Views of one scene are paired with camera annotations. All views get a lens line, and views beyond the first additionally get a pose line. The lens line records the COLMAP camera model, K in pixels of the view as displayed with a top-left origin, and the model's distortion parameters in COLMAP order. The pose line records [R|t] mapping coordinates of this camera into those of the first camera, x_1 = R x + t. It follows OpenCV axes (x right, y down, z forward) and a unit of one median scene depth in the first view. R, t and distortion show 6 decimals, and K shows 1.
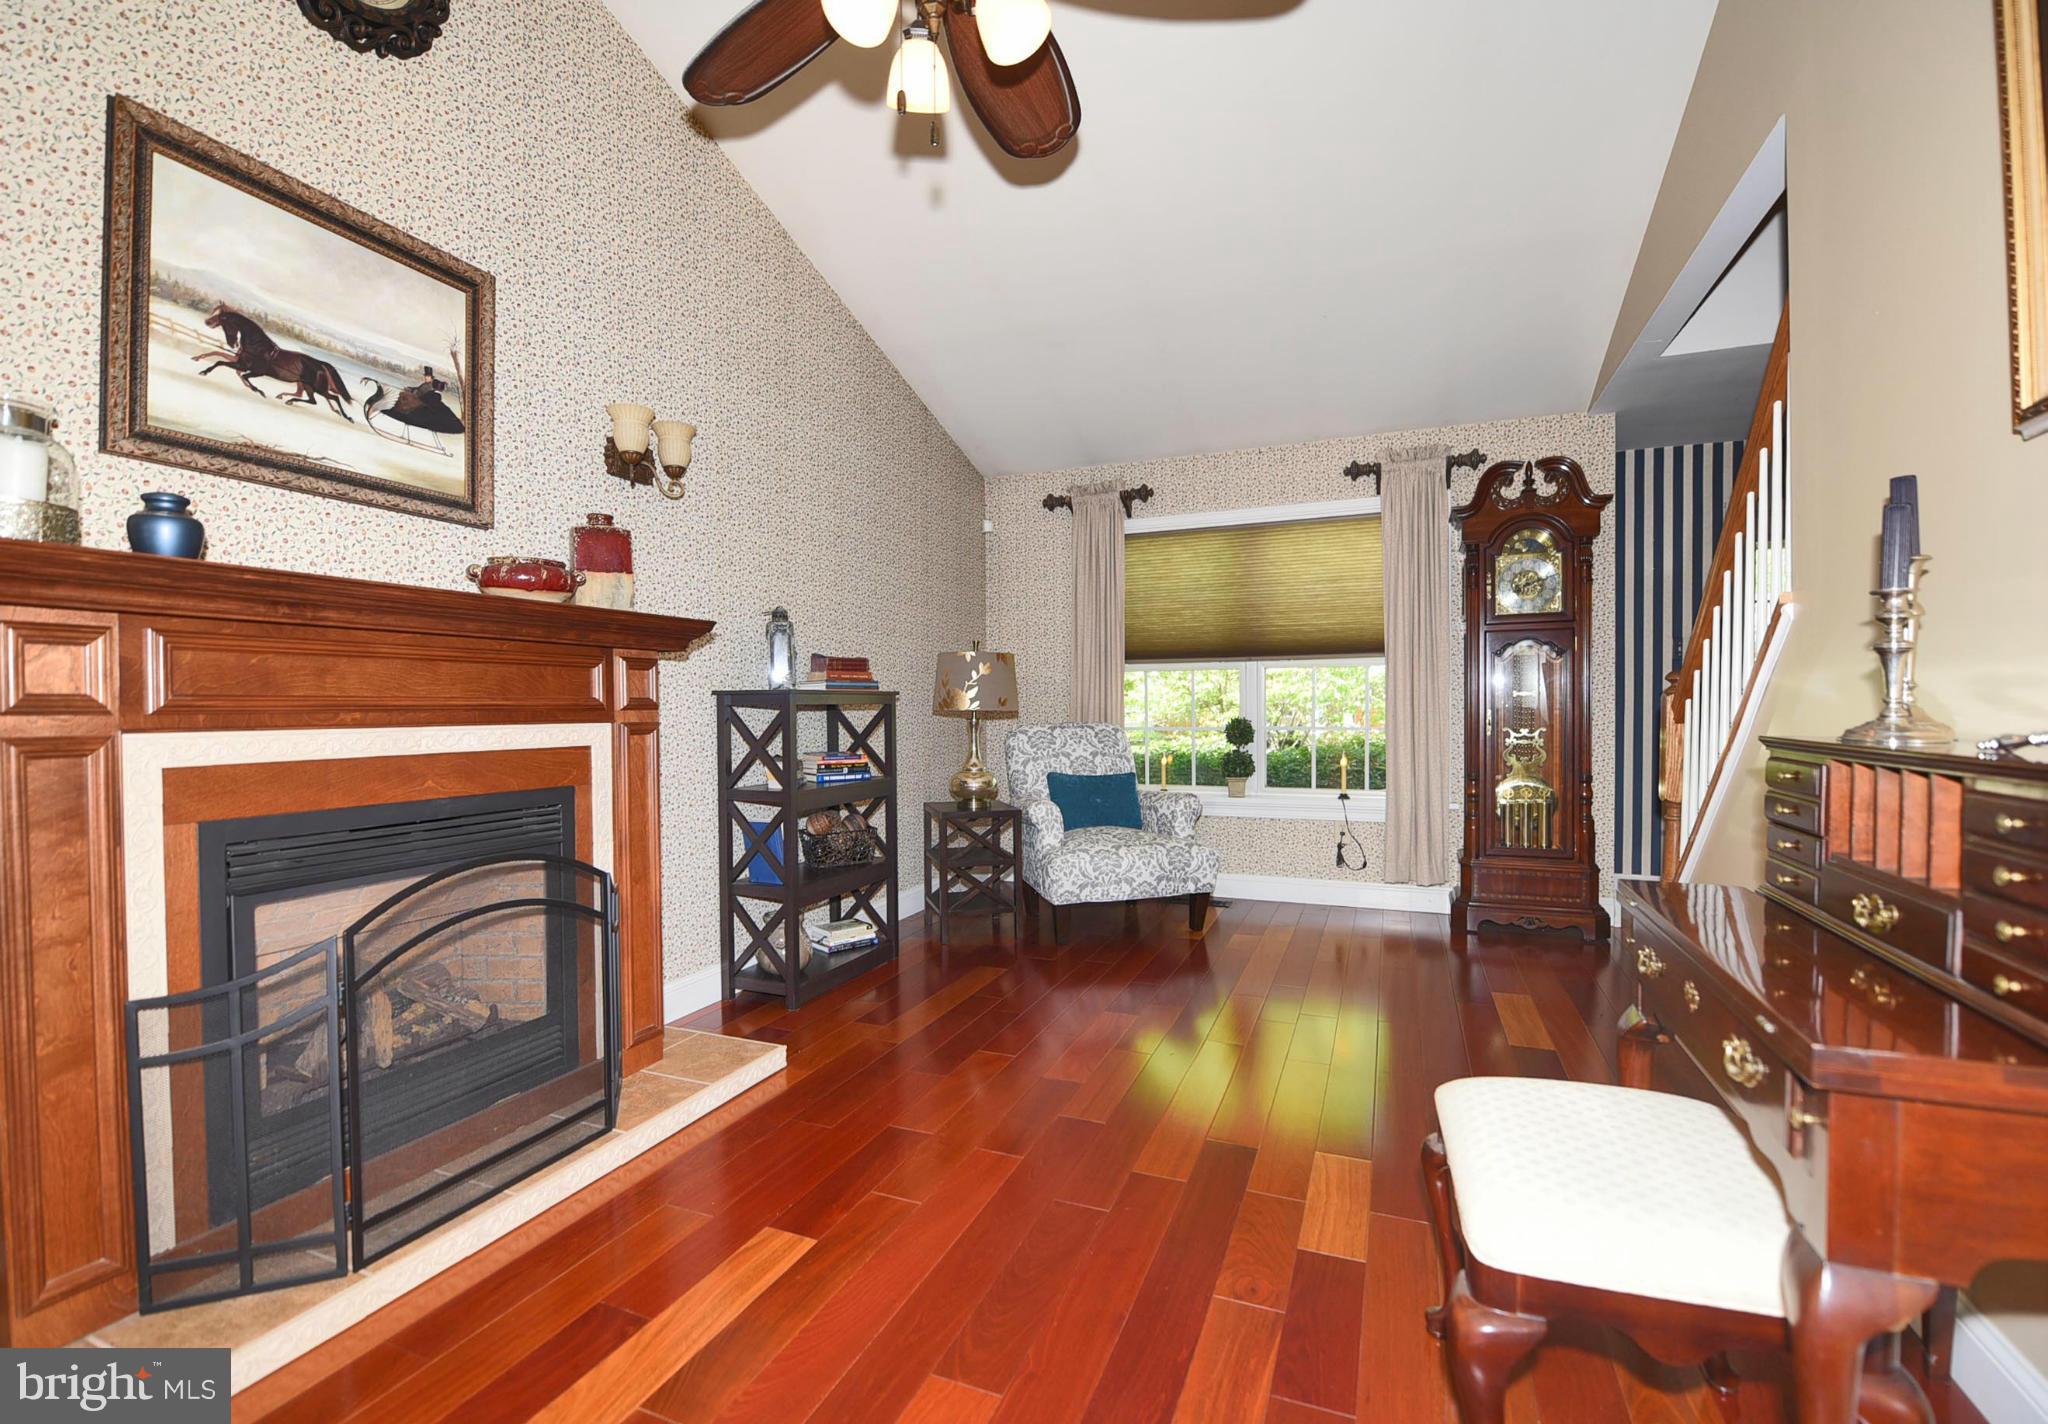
lens RADIAL K [[920.4, 0, 1024.0], [0, 920.4, 712.0], [0, 0, 1]] dist [-0.020481, -0.000201]
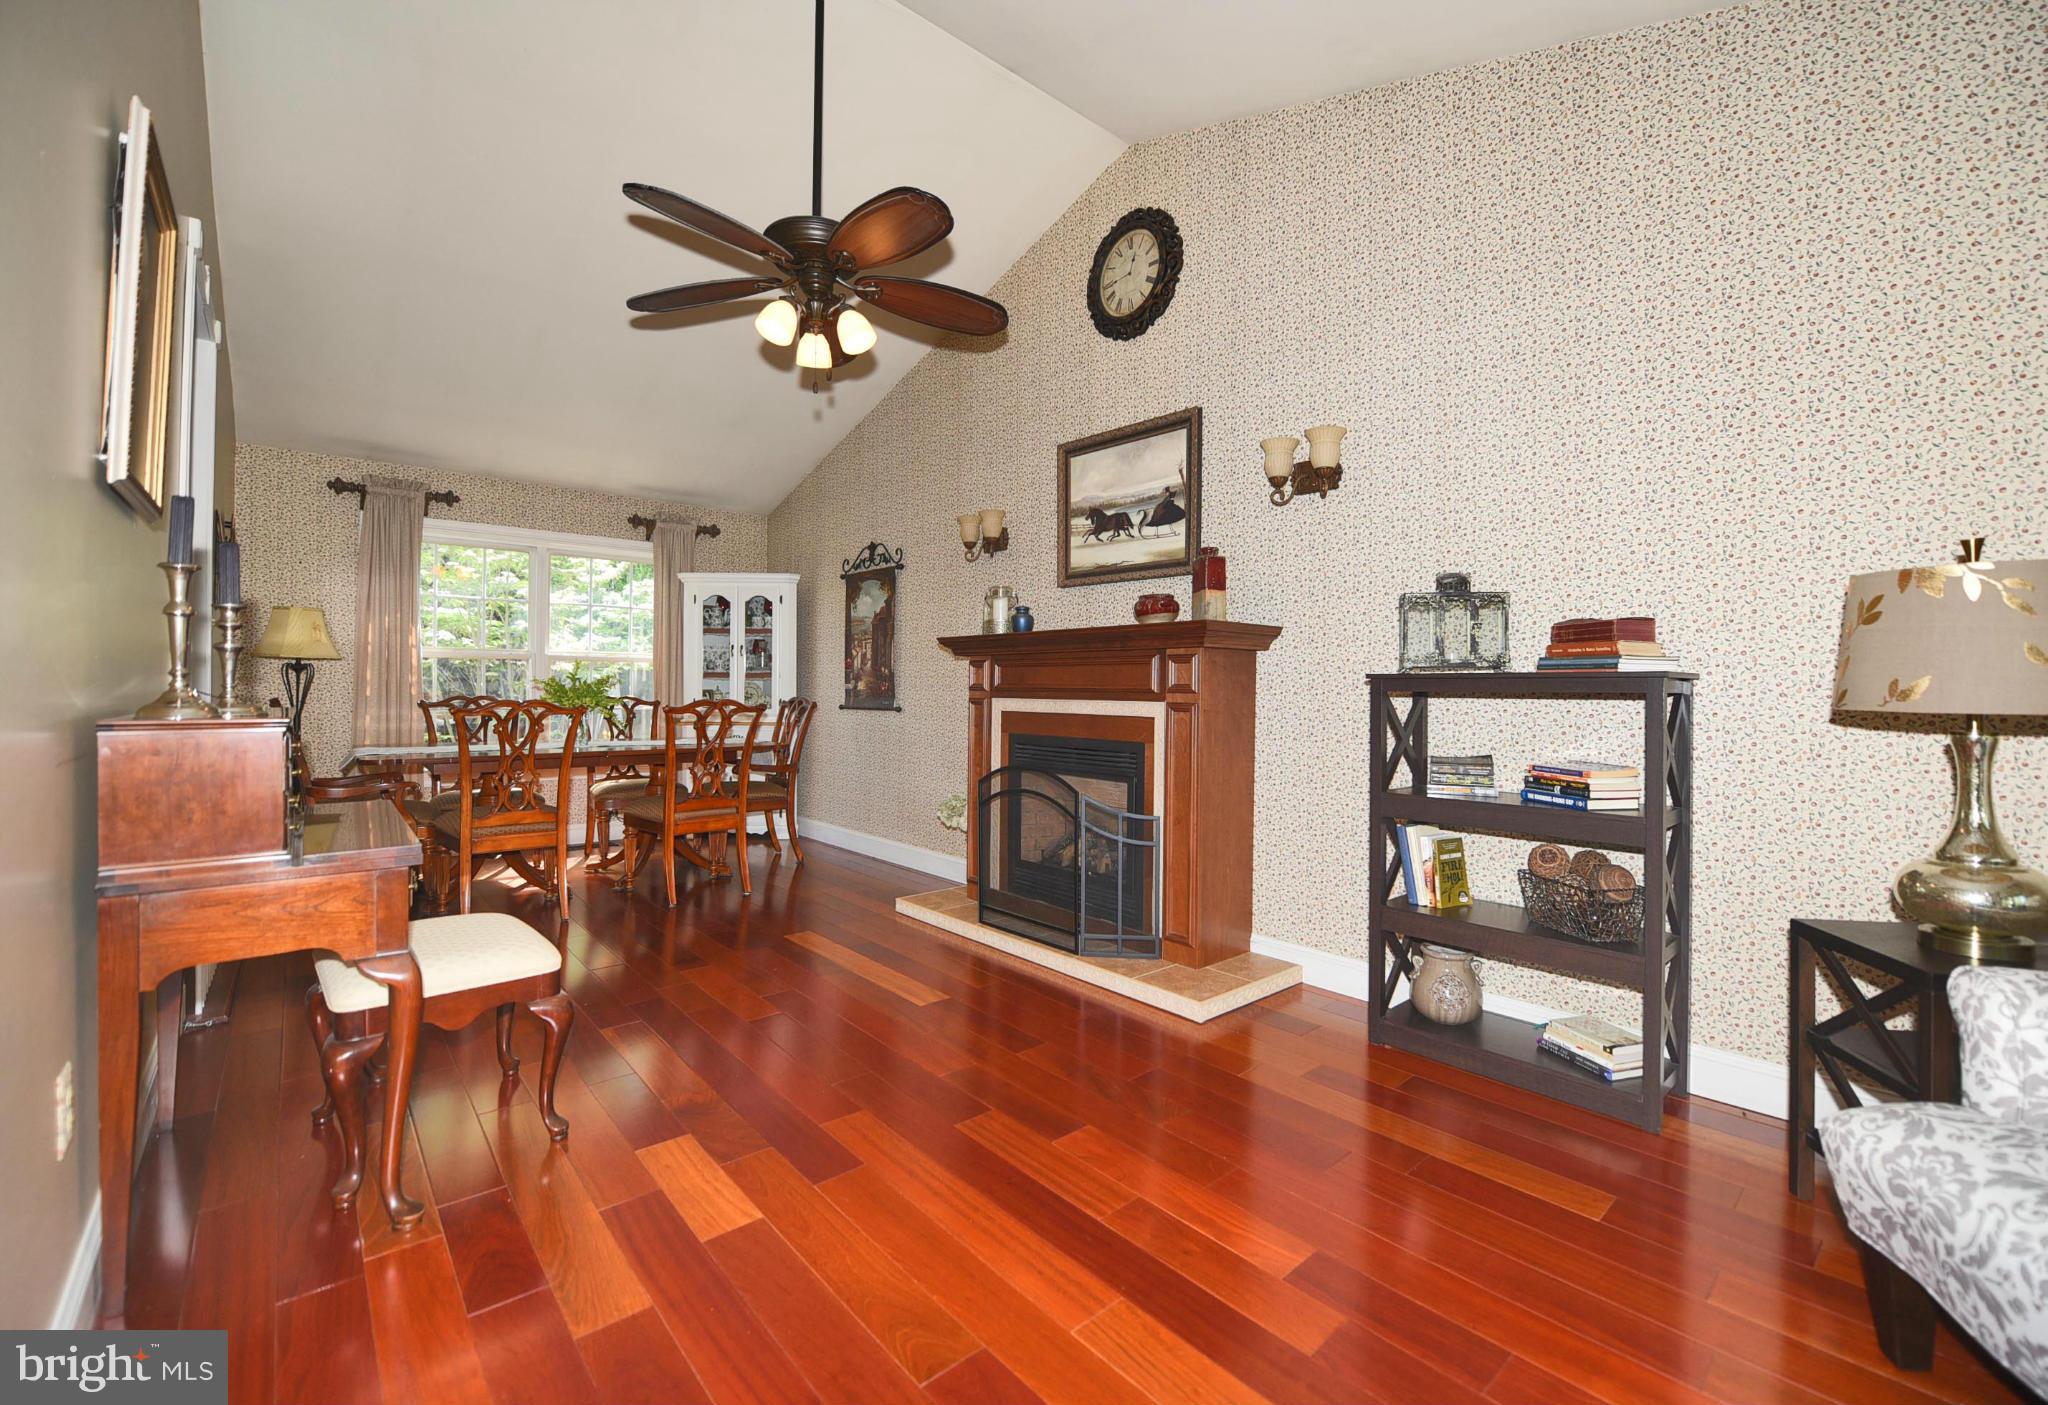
lens RADIAL K [[852.1, 0, 1023.1], [0, 852.1, 682.1], [0, 0, 1]] dist [-0.001448, -0.000195]
pose [[-0.447463, -0.004351, -0.894292, 0.908259], [-0.012706, 0.999918, 0.001493, -0.020158], [0.894212, 0.012031, -0.447482, 1.541215]]
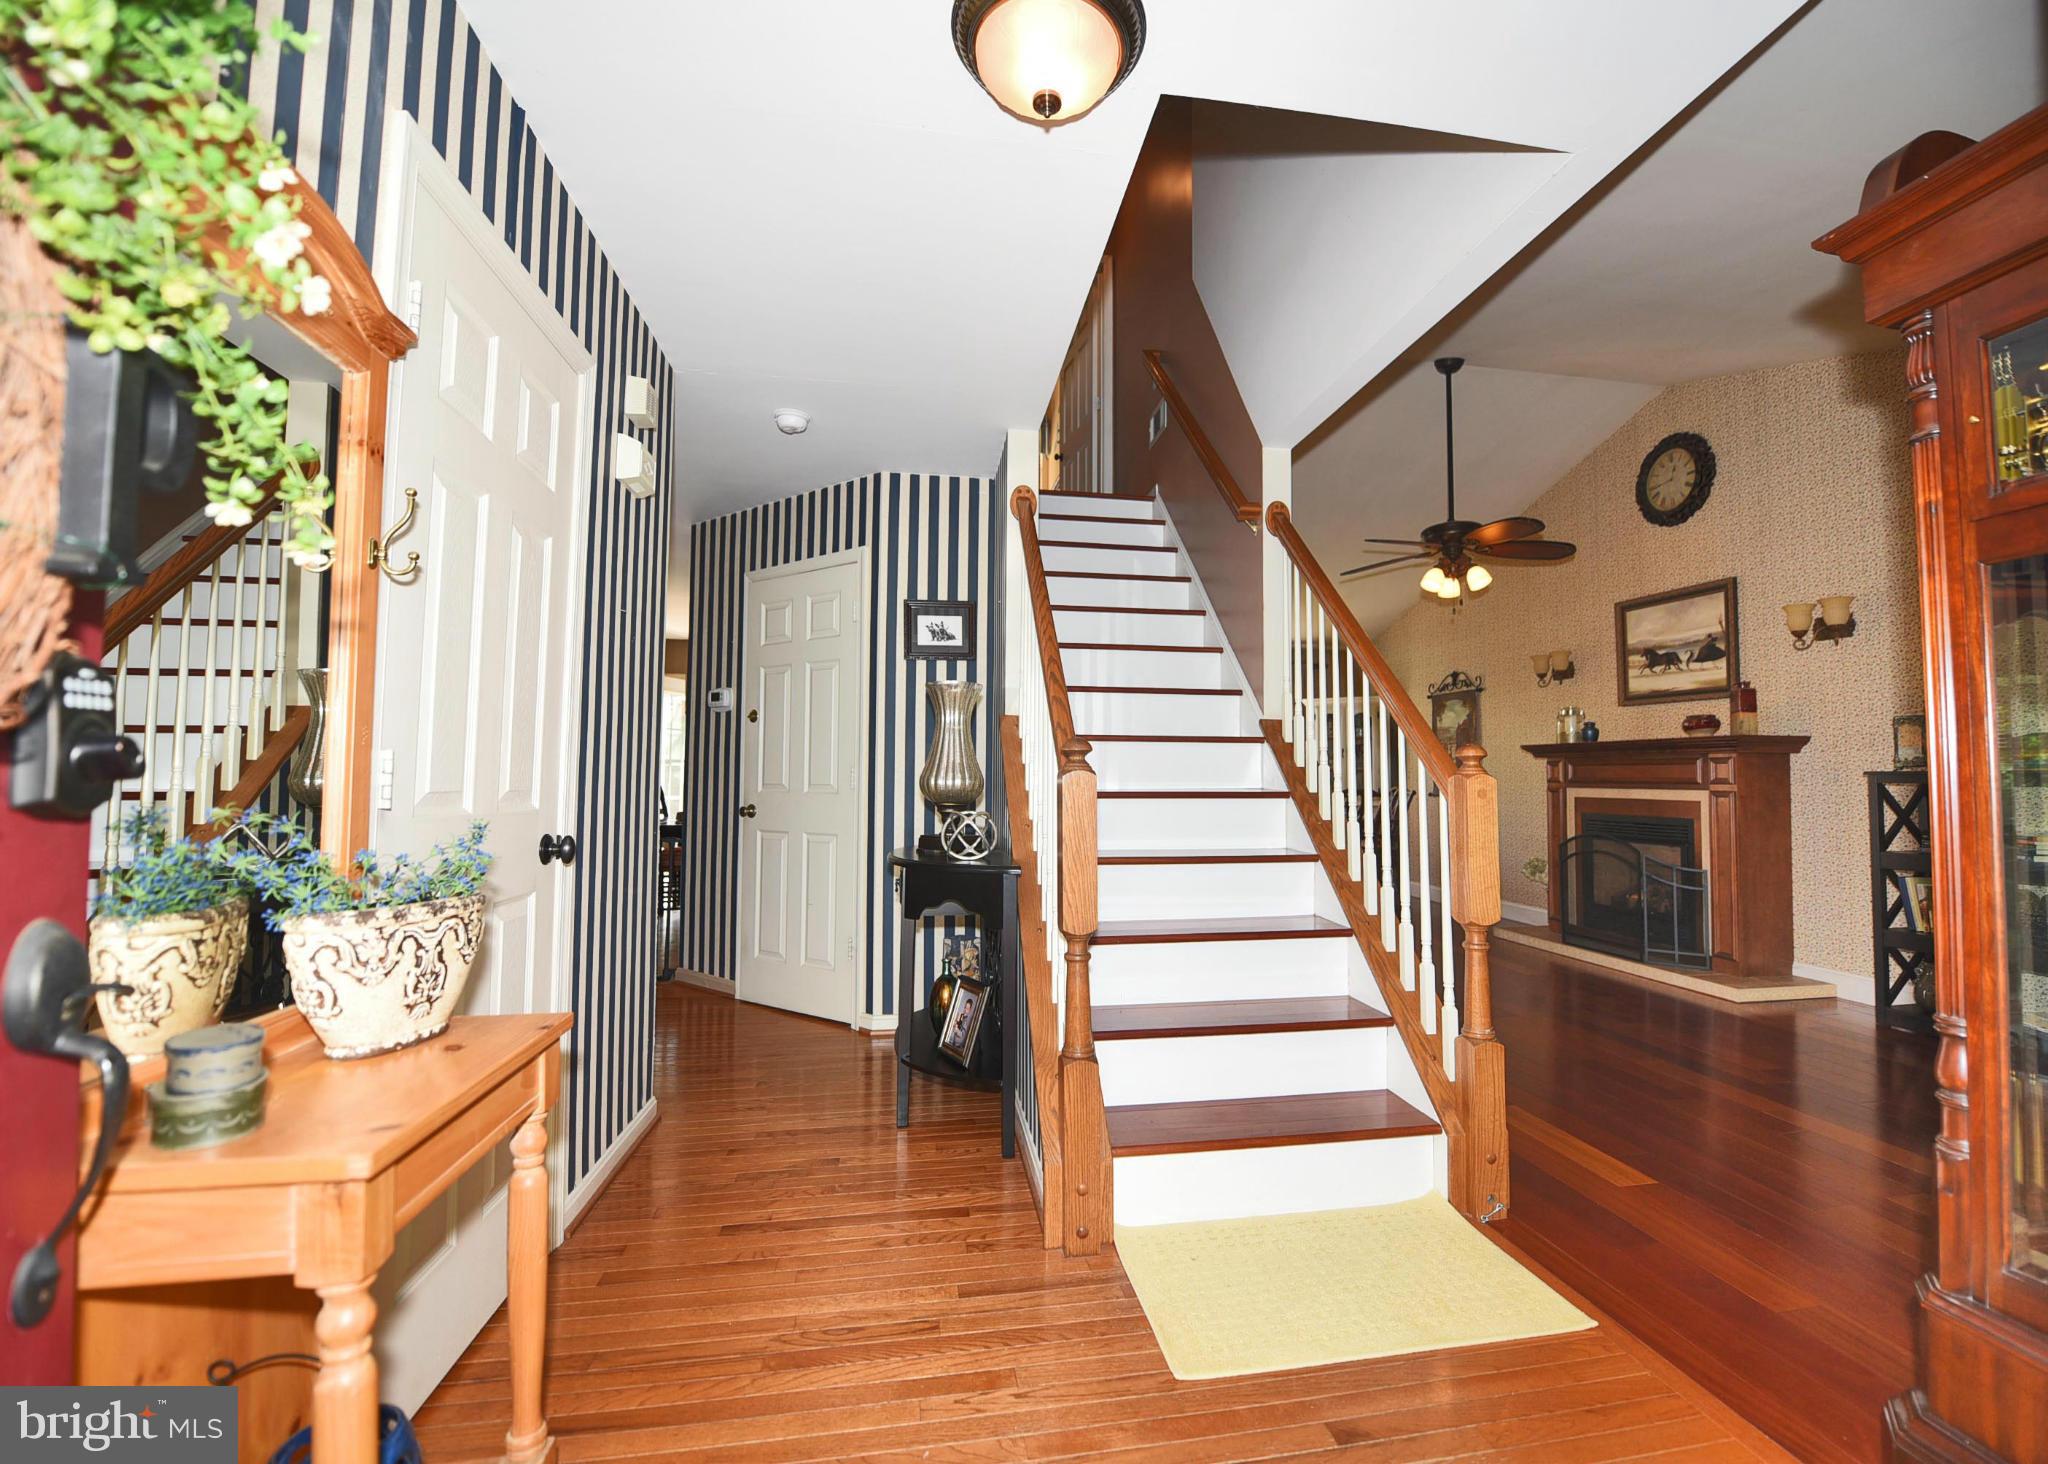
lens RADIAL K [[869.4, 0, 1065.3], [0, 869.4, 731.9], [0, 0, 1]] dist [-0.017350, -0.000199]
pose [[-0.838263, -0.028249, -0.544534, 1.982438], [-0.007112, 0.999139, -0.040885, -0.033358], [0.545220, -0.030400, -0.837742, 2.022869]]
